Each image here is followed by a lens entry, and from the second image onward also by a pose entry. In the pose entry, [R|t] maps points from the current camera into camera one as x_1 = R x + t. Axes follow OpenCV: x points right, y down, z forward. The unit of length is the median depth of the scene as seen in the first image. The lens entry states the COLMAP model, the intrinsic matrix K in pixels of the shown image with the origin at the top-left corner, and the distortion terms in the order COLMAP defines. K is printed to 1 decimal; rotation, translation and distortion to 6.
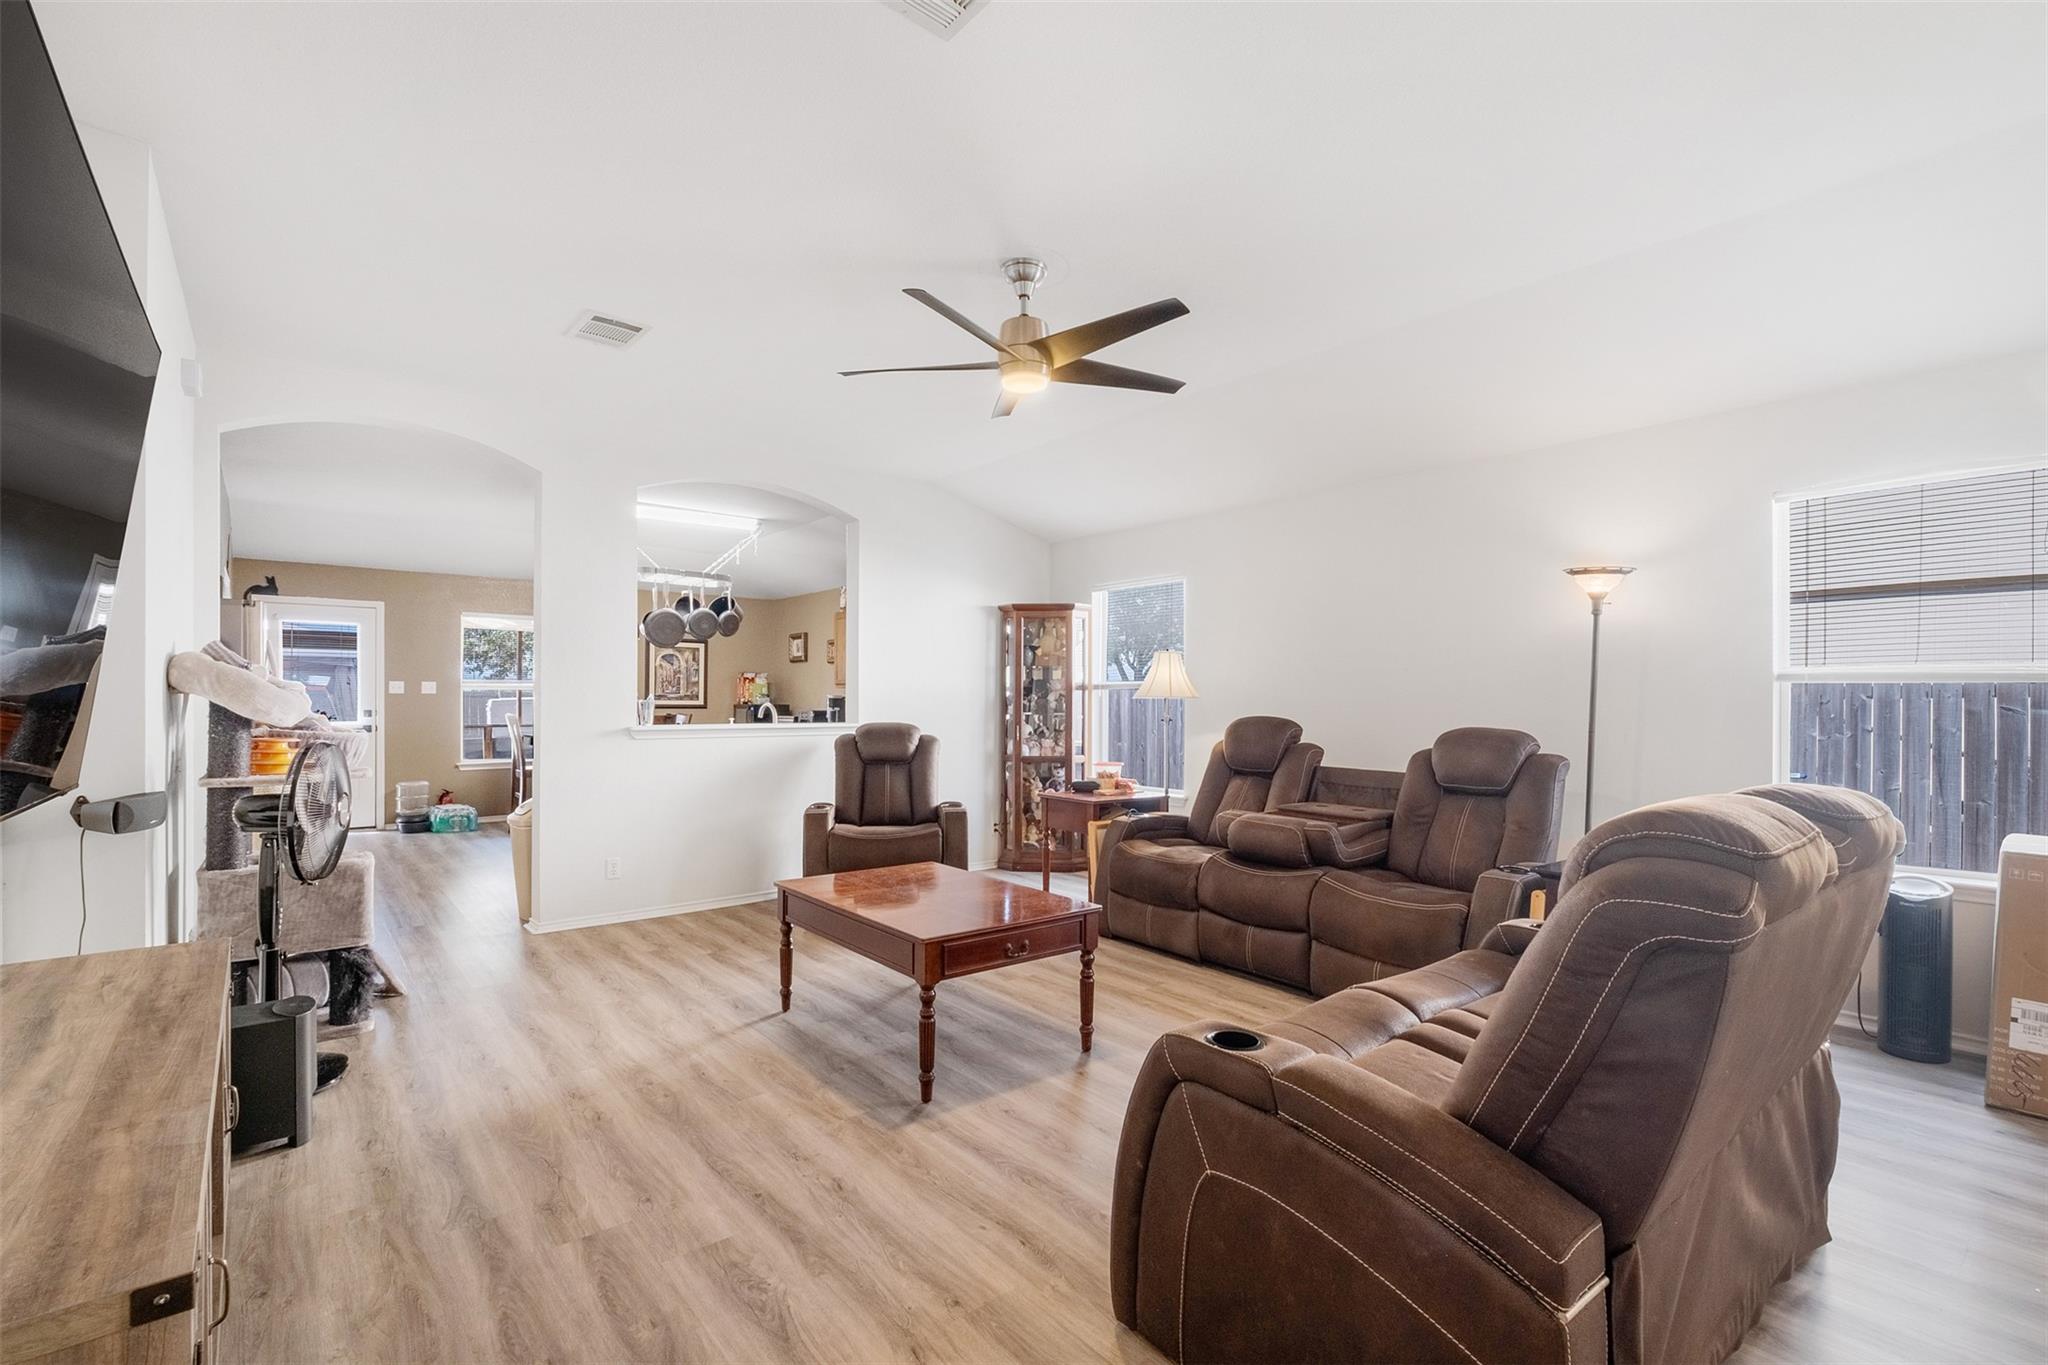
lens RADIAL K [[899.8, 0, 1037.8], [0, 899.8, 701.0], [0, 0, 1]] dist [-0.001646, -0.000696]
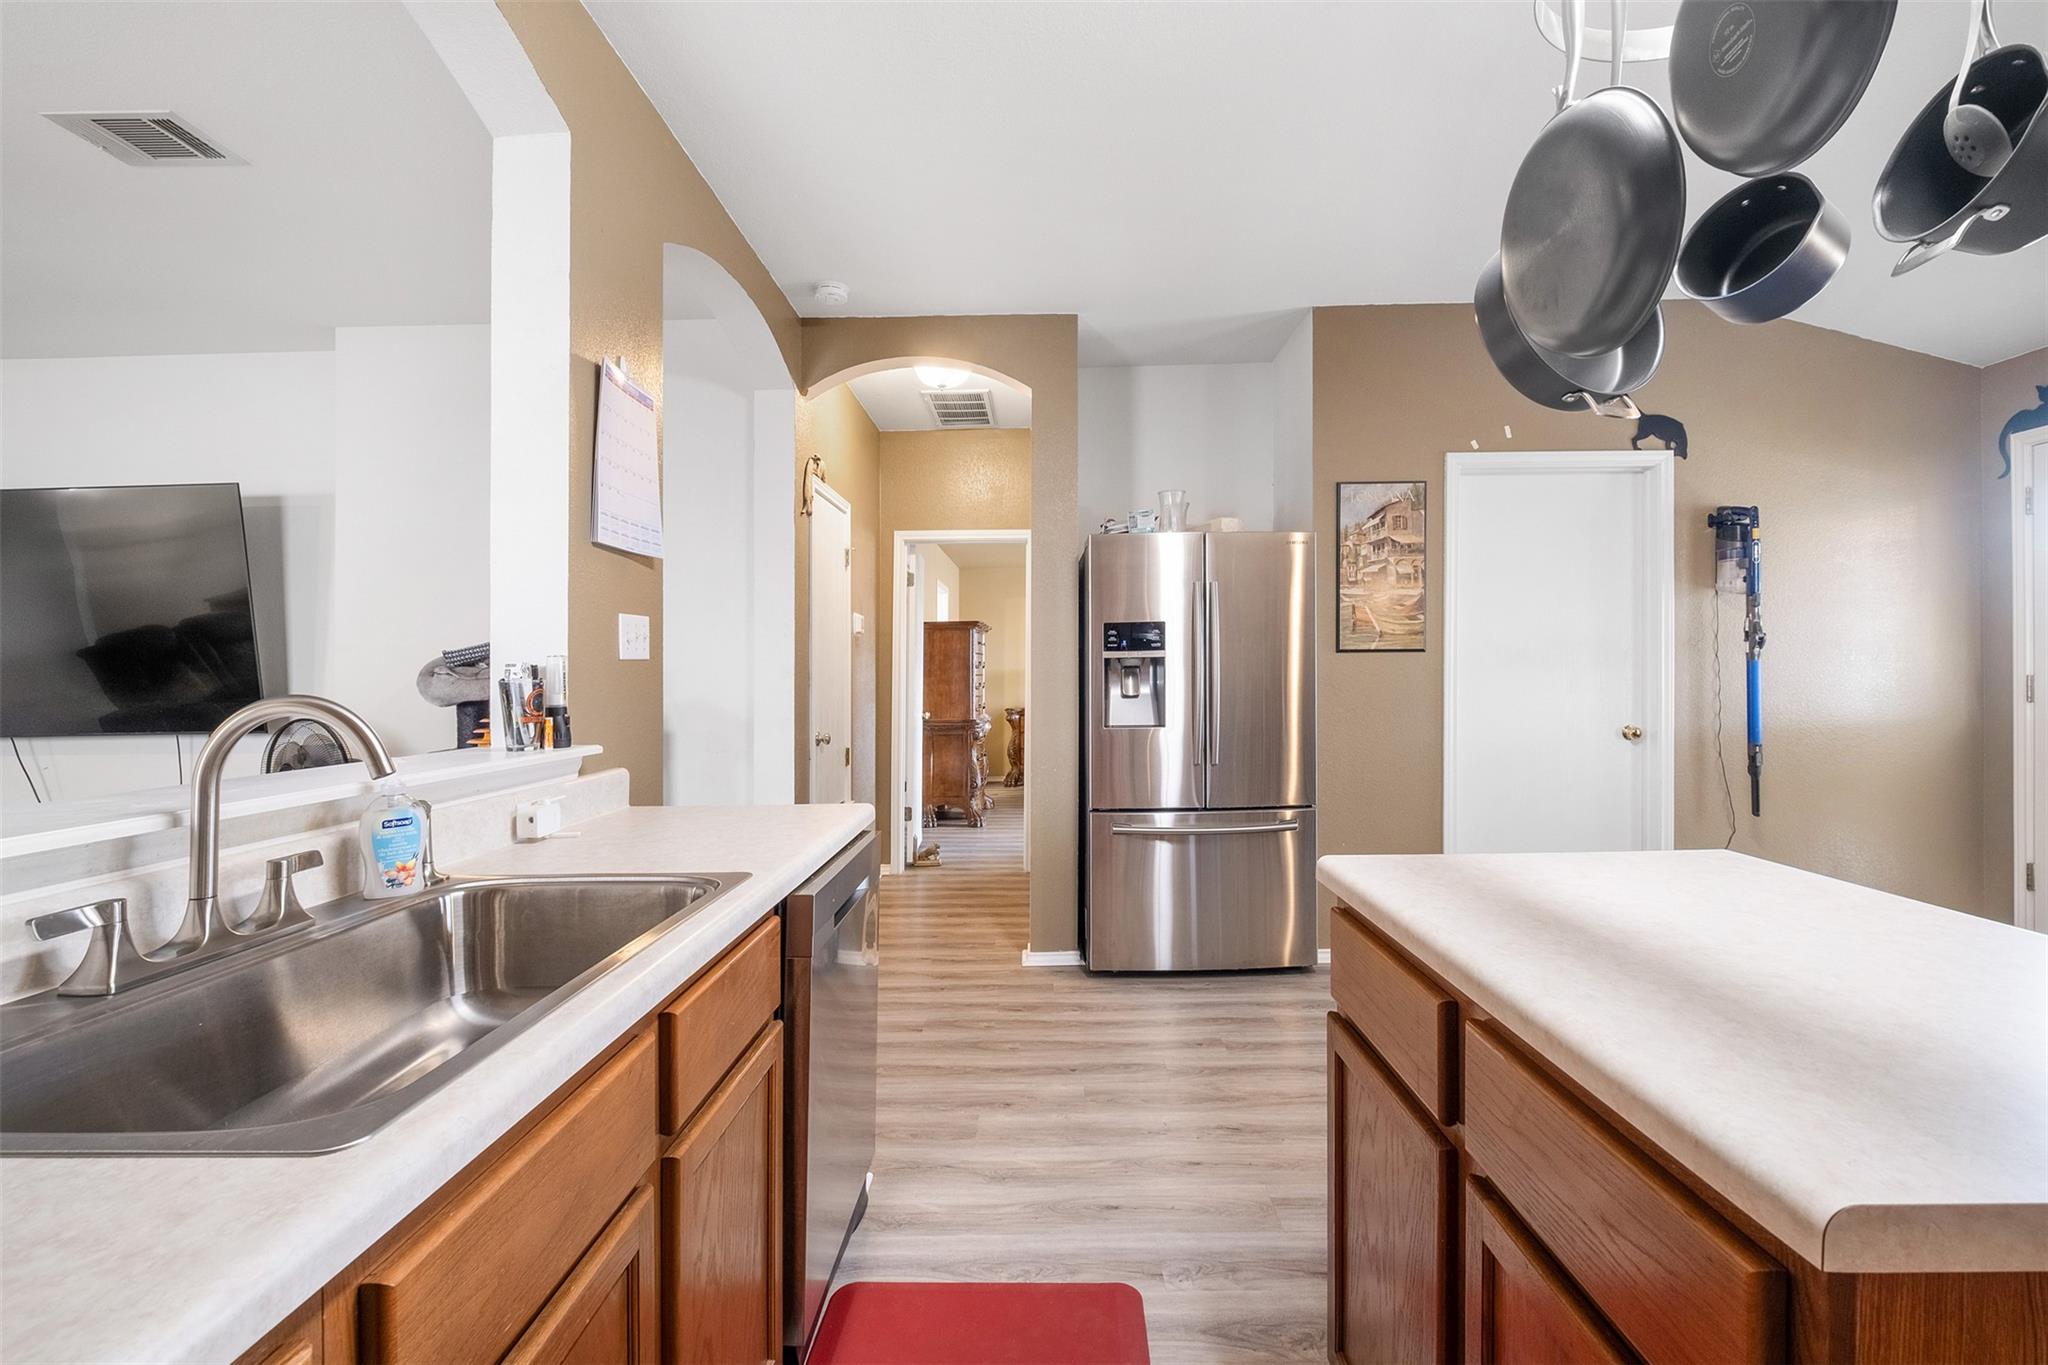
lens RADIAL K [[885.2, 0, 1026.4], [0, 885.2, 678.4], [0, 0, 1]] dist [0.001502, -0.004979]
pose [[-0.664732, 0.010522, -0.747008, -0.395313], [0.010400, 0.999934, 0.004830, -0.002106], [0.747010, -0.004558, -0.664797, 1.800396]]
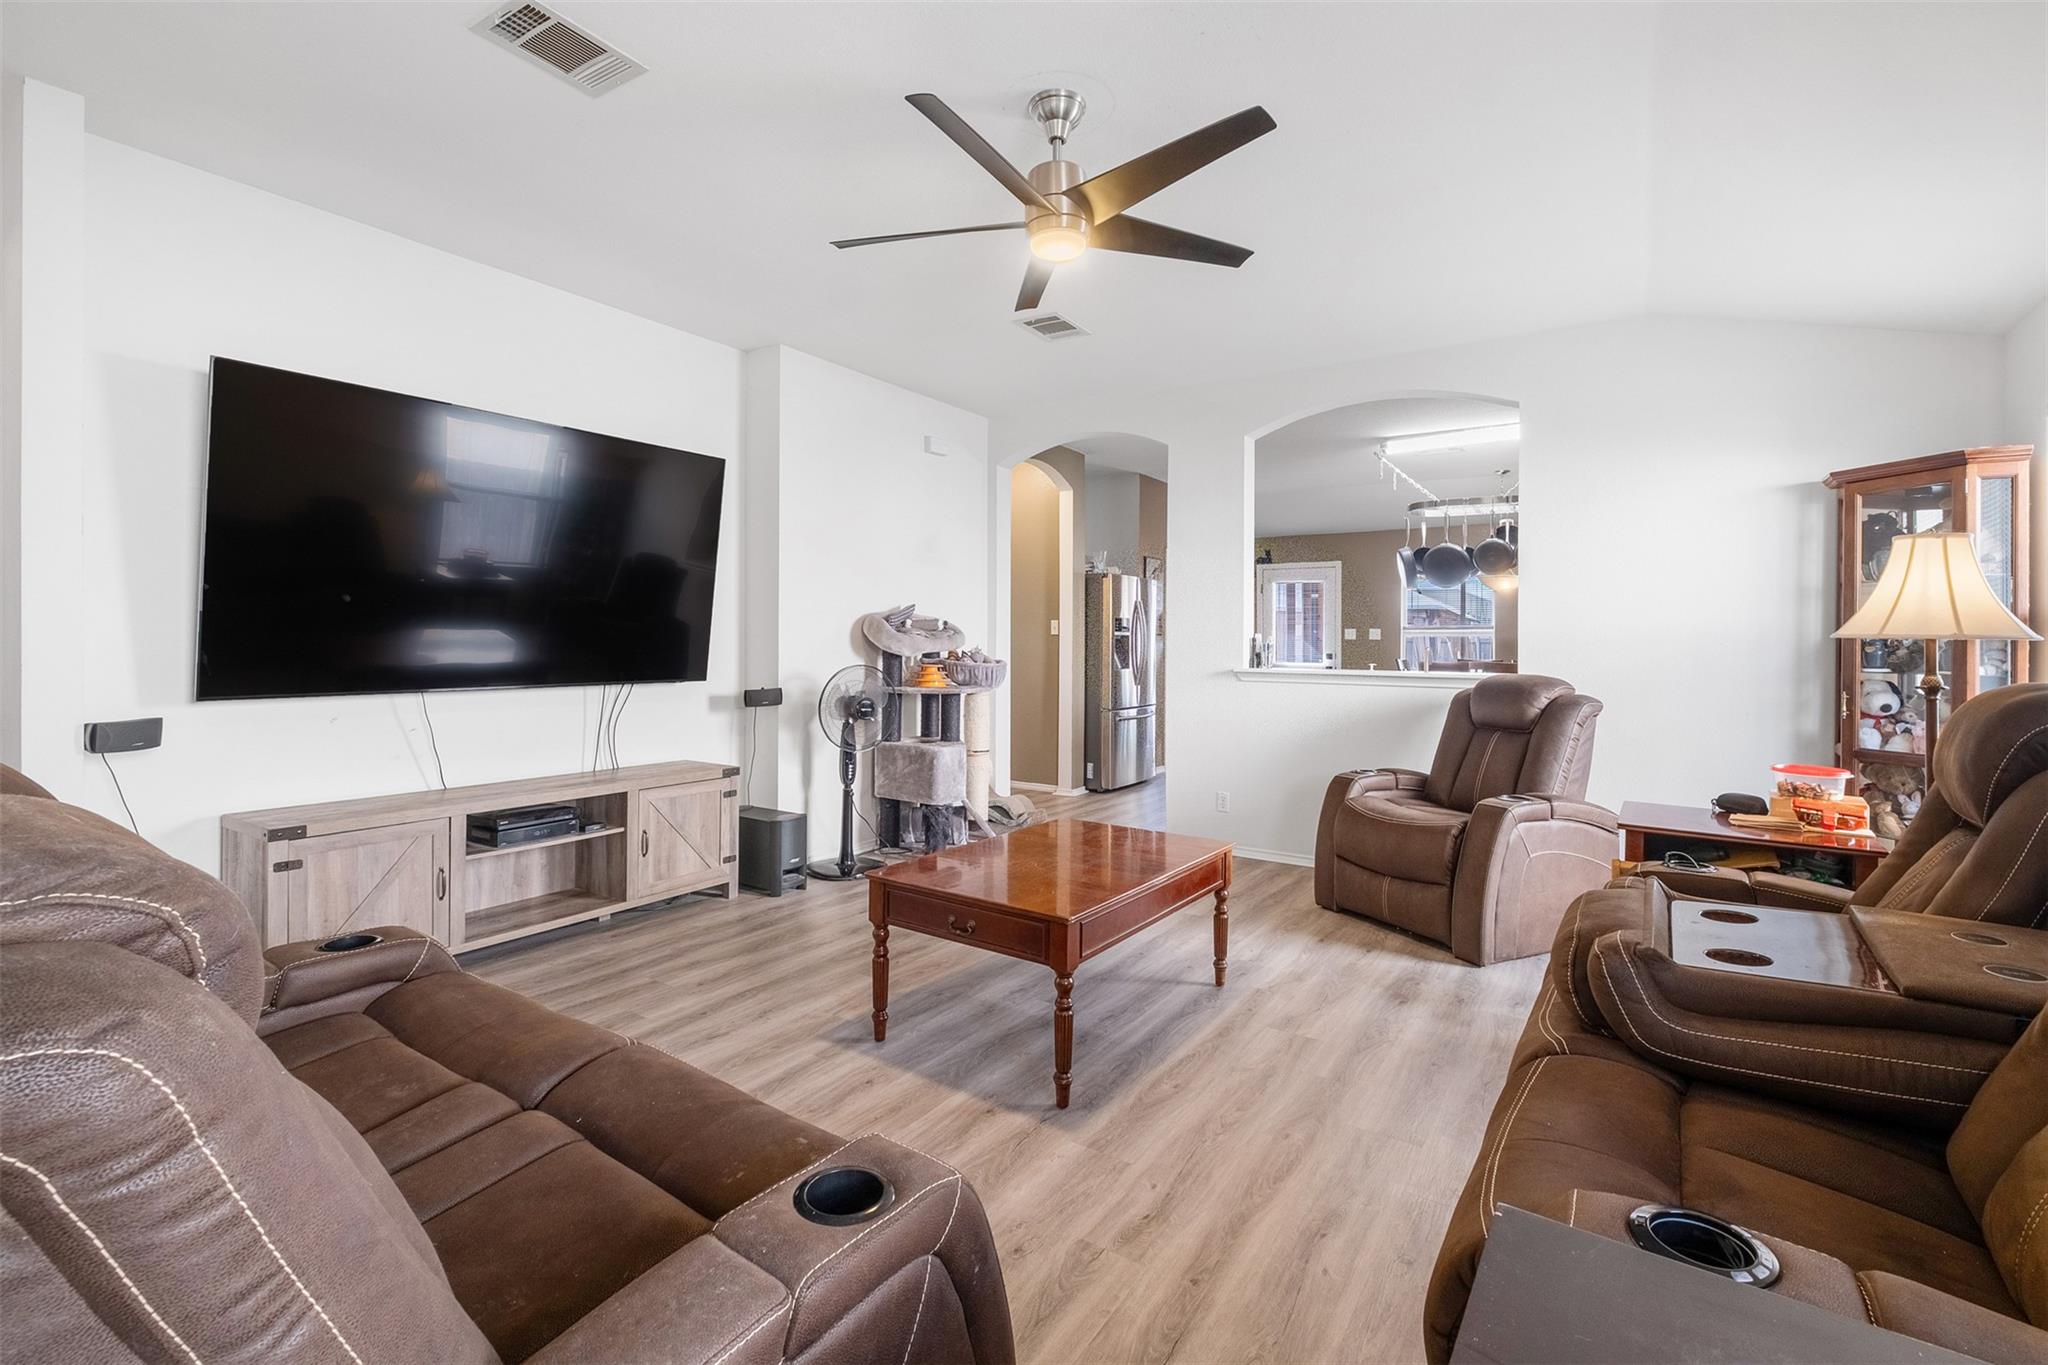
lens RADIAL K [[908.8, 0, 1034.9], [0, 908.8, 645.4], [0, 0, 1]] dist [0.001621, -0.000118]
pose [[0.284449, 0.002948, -0.958687, 0.605883], [-0.009041, 0.999959, 0.000392, 0.004799], [0.958648, 0.008556, 0.284464, 0.597654]]
